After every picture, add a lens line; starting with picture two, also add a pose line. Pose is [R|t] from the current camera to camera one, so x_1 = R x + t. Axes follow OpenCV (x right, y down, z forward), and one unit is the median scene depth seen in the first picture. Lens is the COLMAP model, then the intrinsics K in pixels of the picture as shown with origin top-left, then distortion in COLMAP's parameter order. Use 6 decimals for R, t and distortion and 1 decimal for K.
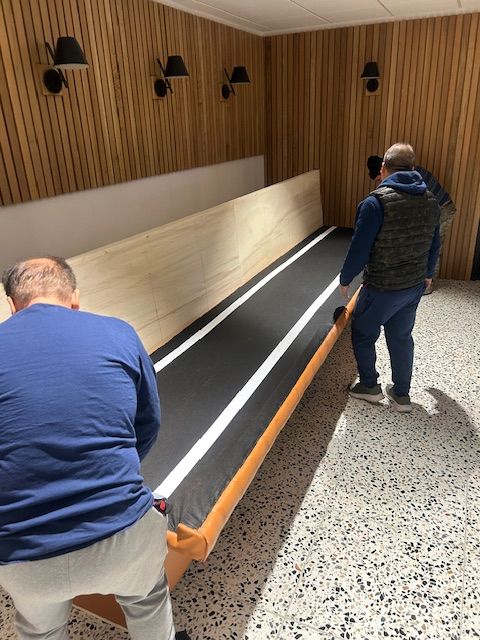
lens RADIAL K [[470.2, 0, 229.4], [0, 470.2, 320.8], [0, 0, 1]] dist [0.025243, -0.037703]
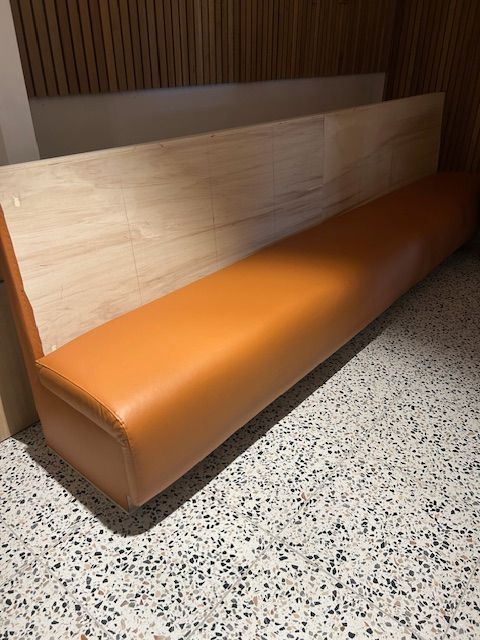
lens RADIAL K [[470.2, 0, 237.5], [0, 470.2, 316.9], [0, 0, 1]] dist [0.025243, -0.037703]
pose [[0.967208, 0.159649, -0.197536, 0.115948], [-0.134450, 0.981671, 0.135072, 0.039789], [0.215480, -0.104084, 0.970945, 0.056231]]
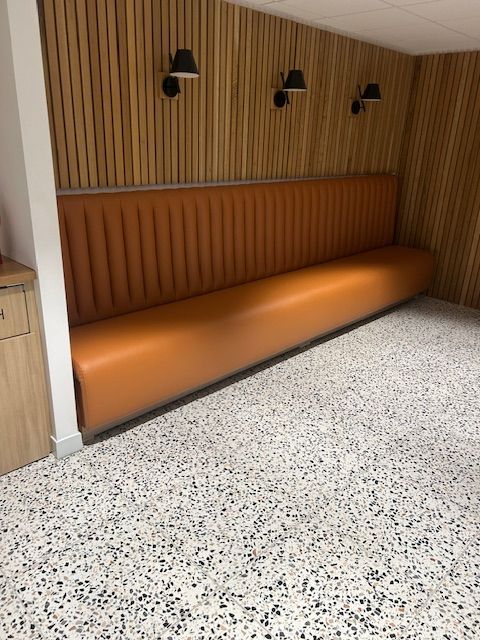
lens RADIAL K [[470.2, 0, 237.9], [0, 470.2, 320.1], [0, 0, 1]] dist [0.025243, -0.037703]
pose [[0.935418, 0.193864, -0.295653, 0.254368], [-0.201777, 0.979424, 0.003820, 0.017460], [0.290310, 0.056083, 0.955288, -0.030514]]
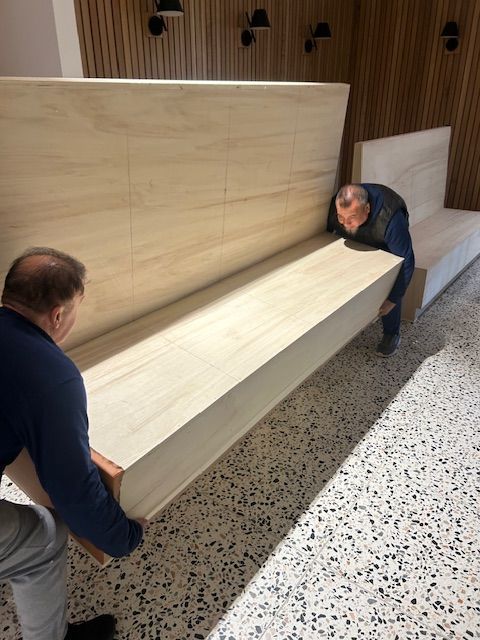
lens RADIAL K [[470.2, 0, 234.3], [0, 470.2, 320.4], [0, 0, 1]] dist [0.025243, -0.037703]
pose [[0.977458, 0.121662, -0.172551, 0.161681], [-0.113341, 0.991901, 0.057321, 0.197909], [0.178128, -0.036472, 0.983331, -0.261768]]
